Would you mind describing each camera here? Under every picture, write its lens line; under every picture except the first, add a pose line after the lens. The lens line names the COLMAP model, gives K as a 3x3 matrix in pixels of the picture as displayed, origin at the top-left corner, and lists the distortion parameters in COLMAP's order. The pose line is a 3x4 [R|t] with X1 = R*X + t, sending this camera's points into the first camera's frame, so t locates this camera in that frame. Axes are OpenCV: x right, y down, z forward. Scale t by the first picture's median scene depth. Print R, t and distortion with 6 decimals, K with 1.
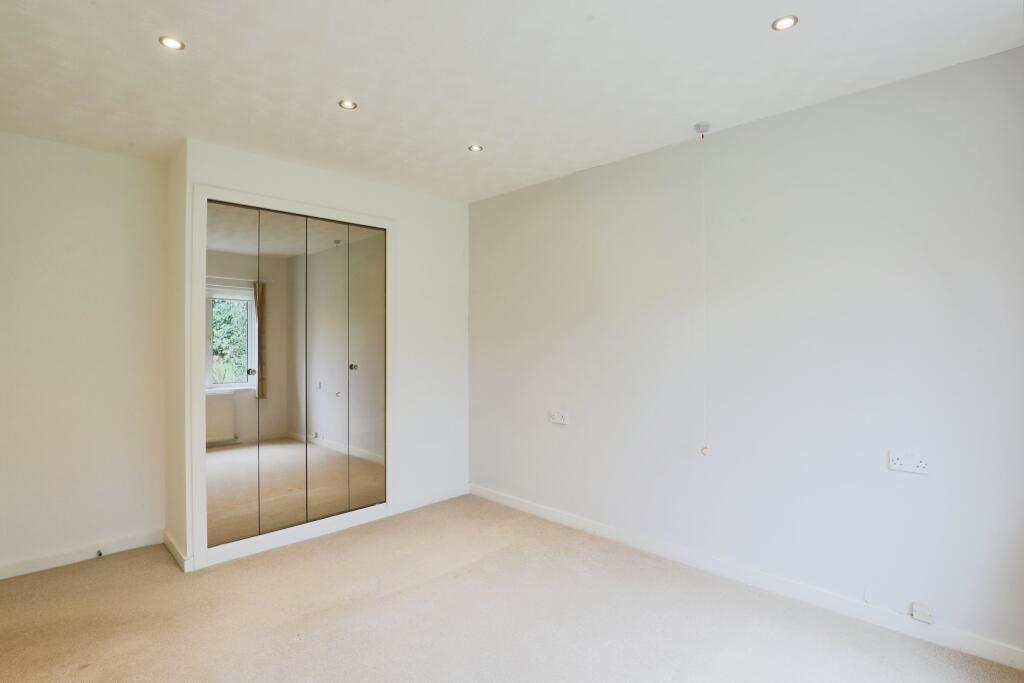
lens RADIAL K [[510.9, 0, 514.3], [0, 510.9, 335.5], [0, 0, 1]] dist [-0.036509, 0.001601]
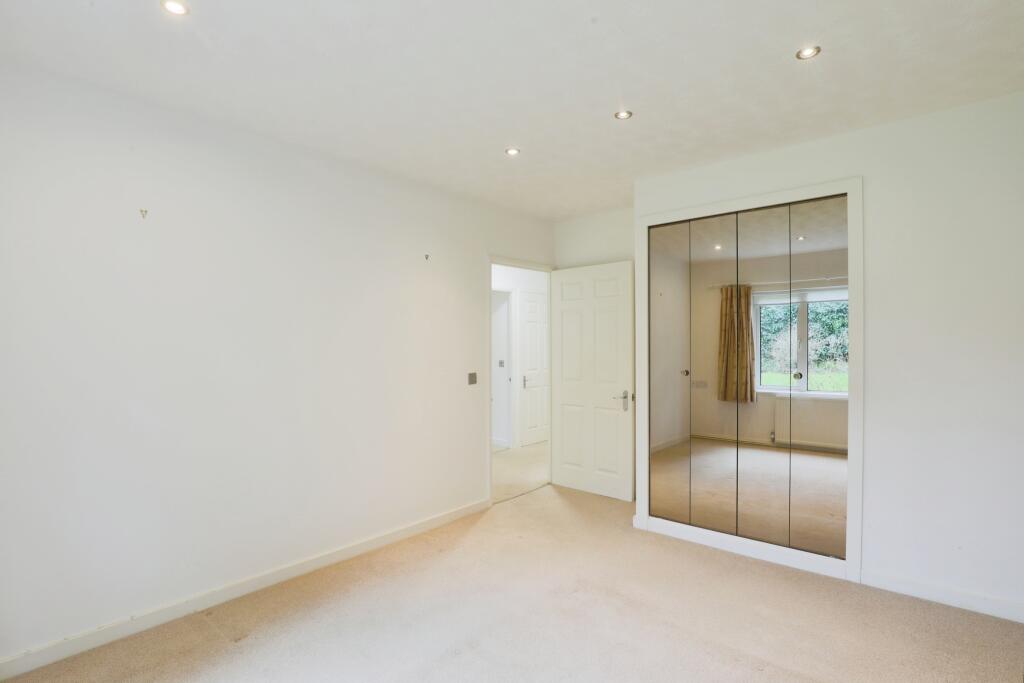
lens RADIAL K [[510.9, 0, 514.3], [0, 510.9, 335.5], [0, 0, 1]] dist [-0.036509, 0.001601]
pose [[0.049571, -0.016322, -0.998637, 0.493419], [0.006822, 0.999849, -0.016003, 0.006599], [0.998747, -0.006020, 0.049675, 0.510725]]
